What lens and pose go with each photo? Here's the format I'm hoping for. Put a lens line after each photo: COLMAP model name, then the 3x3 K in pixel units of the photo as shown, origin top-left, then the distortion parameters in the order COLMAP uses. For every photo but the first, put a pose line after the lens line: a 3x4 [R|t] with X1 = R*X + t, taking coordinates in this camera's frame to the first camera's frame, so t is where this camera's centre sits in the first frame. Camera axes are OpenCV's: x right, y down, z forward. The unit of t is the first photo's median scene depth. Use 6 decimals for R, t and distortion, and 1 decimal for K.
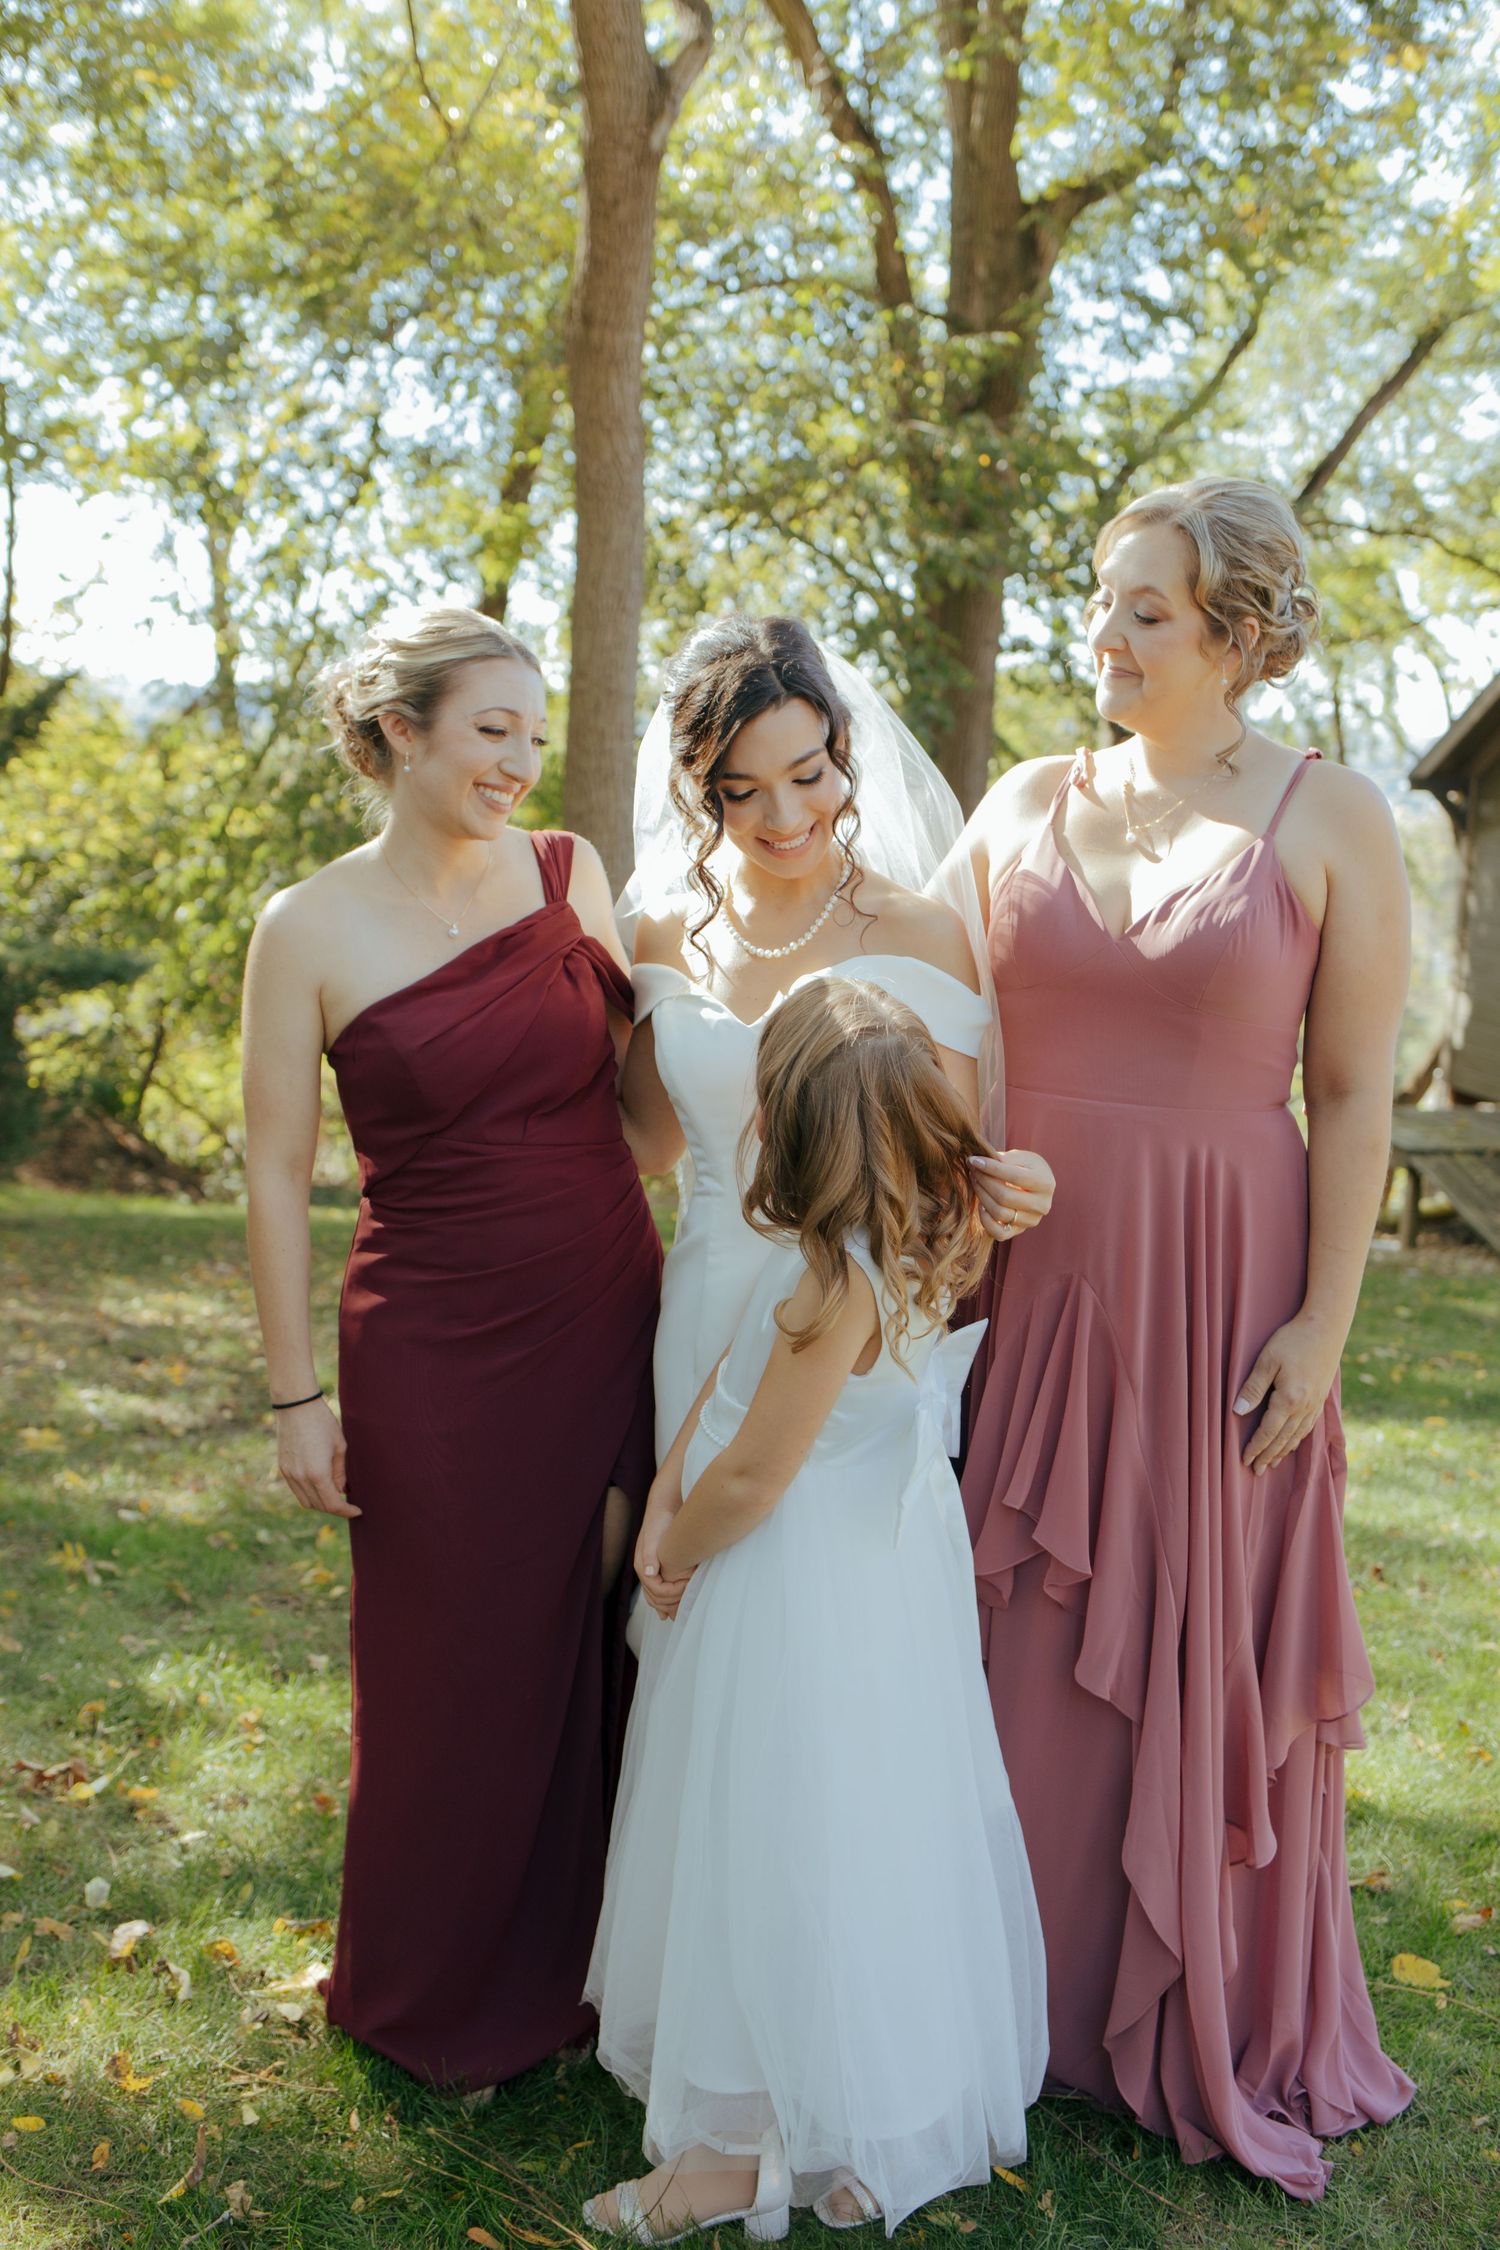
lens RADIAL K [[2256.6, 0, 748.7], [0, 2256.6, 1130.3], [0, 0, 1]] dist [0.000244, -0.006363]
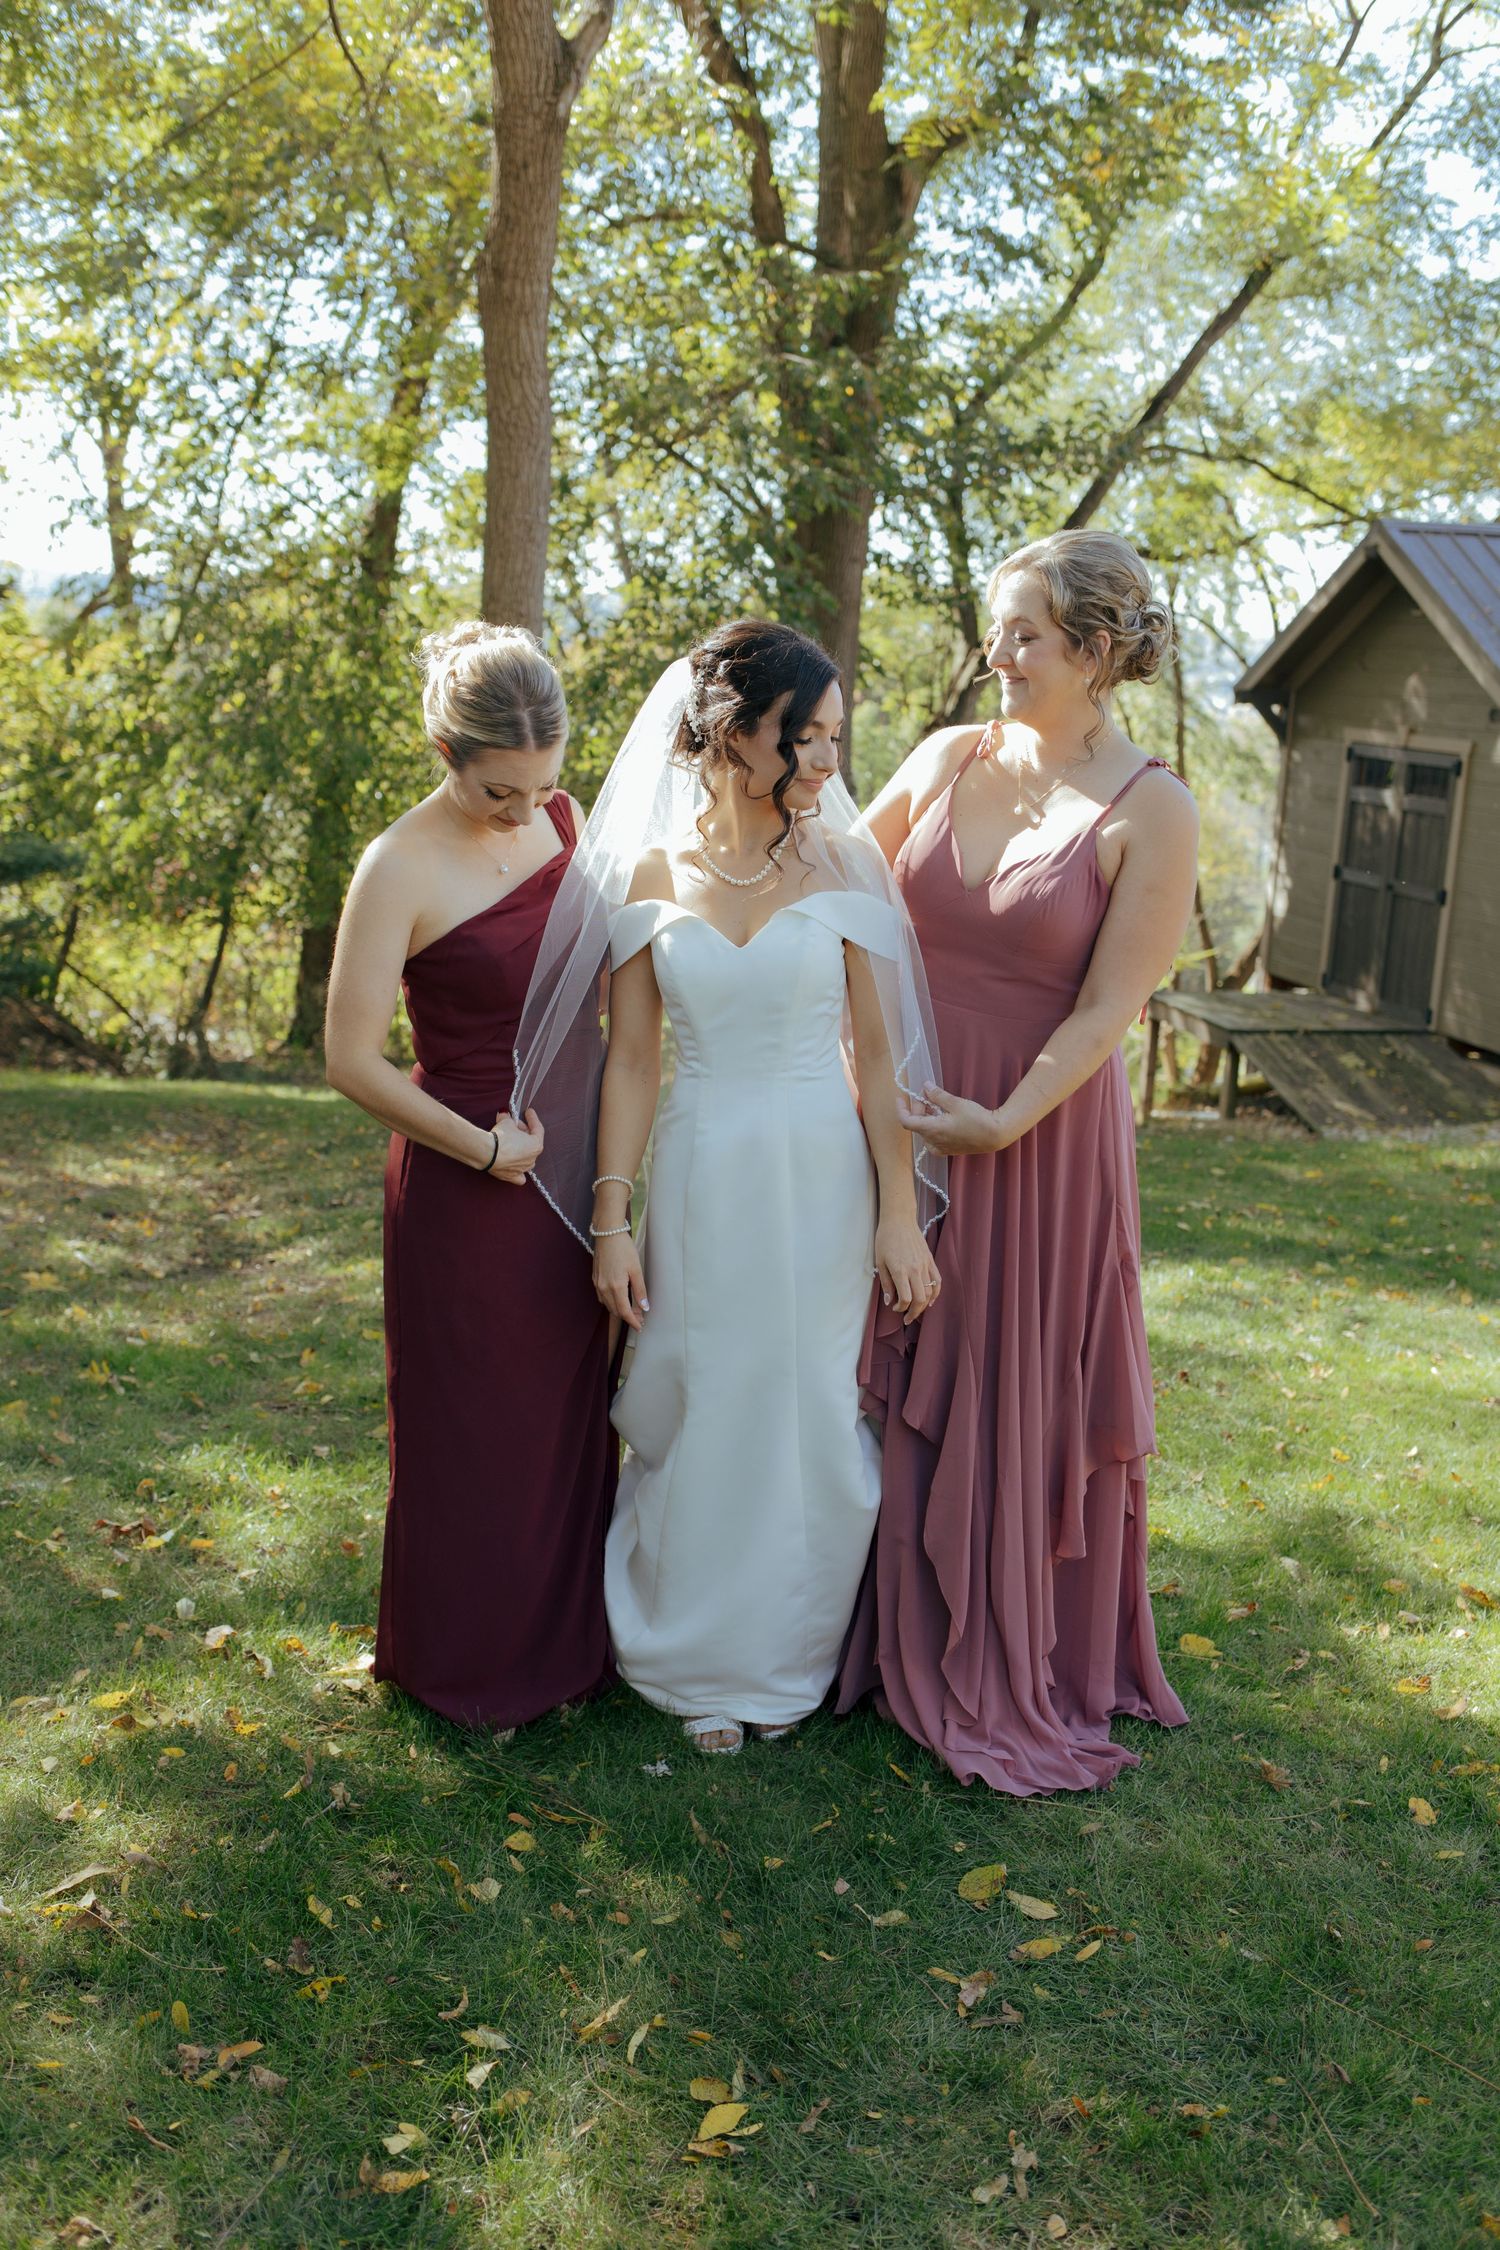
lens RADIAL K [[2256.6, 0, 748.7], [0, 2256.6, 1130.3], [0, 0, 1]] dist [0.000244, -0.006363]
pose [[0.997760, -0.001956, 0.066860, -0.020063], [-0.001591, 0.998595, 0.052960, -0.000610], [-0.066870, -0.052948, 0.996356, -0.103638]]
